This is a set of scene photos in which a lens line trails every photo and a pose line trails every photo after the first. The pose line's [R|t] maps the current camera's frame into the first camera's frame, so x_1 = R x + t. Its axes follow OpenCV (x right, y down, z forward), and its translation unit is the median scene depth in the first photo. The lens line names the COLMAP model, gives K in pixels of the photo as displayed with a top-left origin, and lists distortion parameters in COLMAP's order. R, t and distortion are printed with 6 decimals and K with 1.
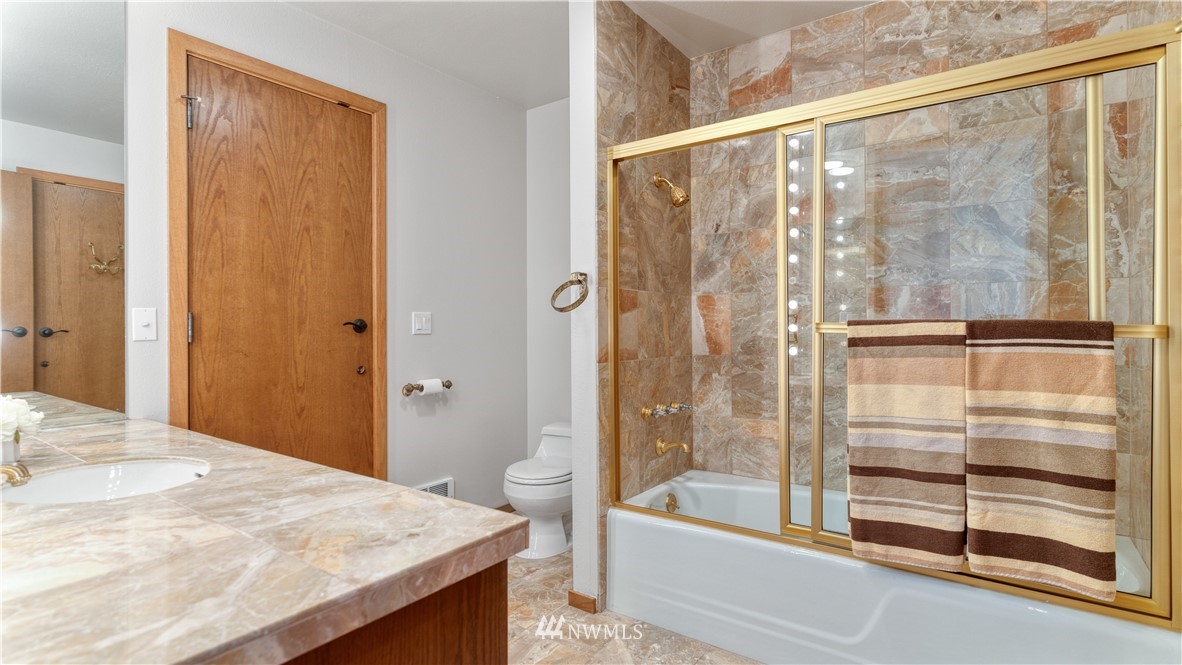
lens RADIAL K [[569.4, 0, 587.3], [0, 569.4, 326.8], [0, 0, 1]] dist [0.001955, 0.000505]
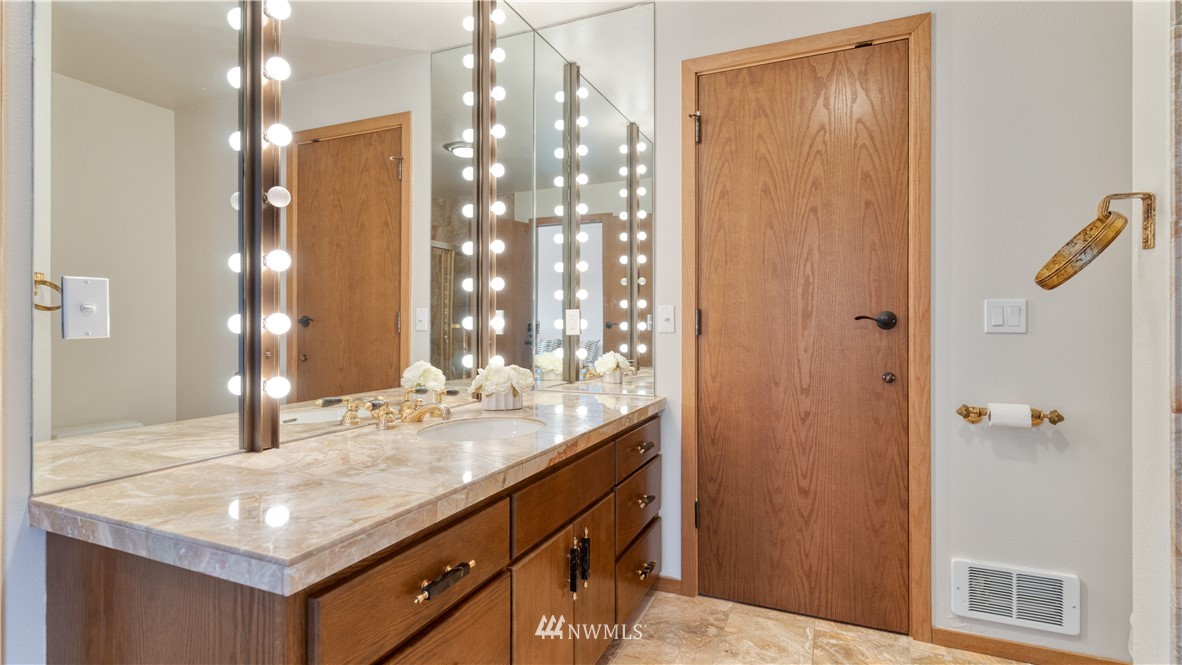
lens RADIAL K [[569.4, 0, 587.3], [0, 569.4, 326.8], [0, 0, 1]] dist [0.001955, 0.000505]
pose [[0.217203, 0.008730, -0.976087, 0.305649], [-0.001846, 0.999962, 0.008533, 0.001523], [0.976125, -0.000051, 0.217211, 0.495150]]
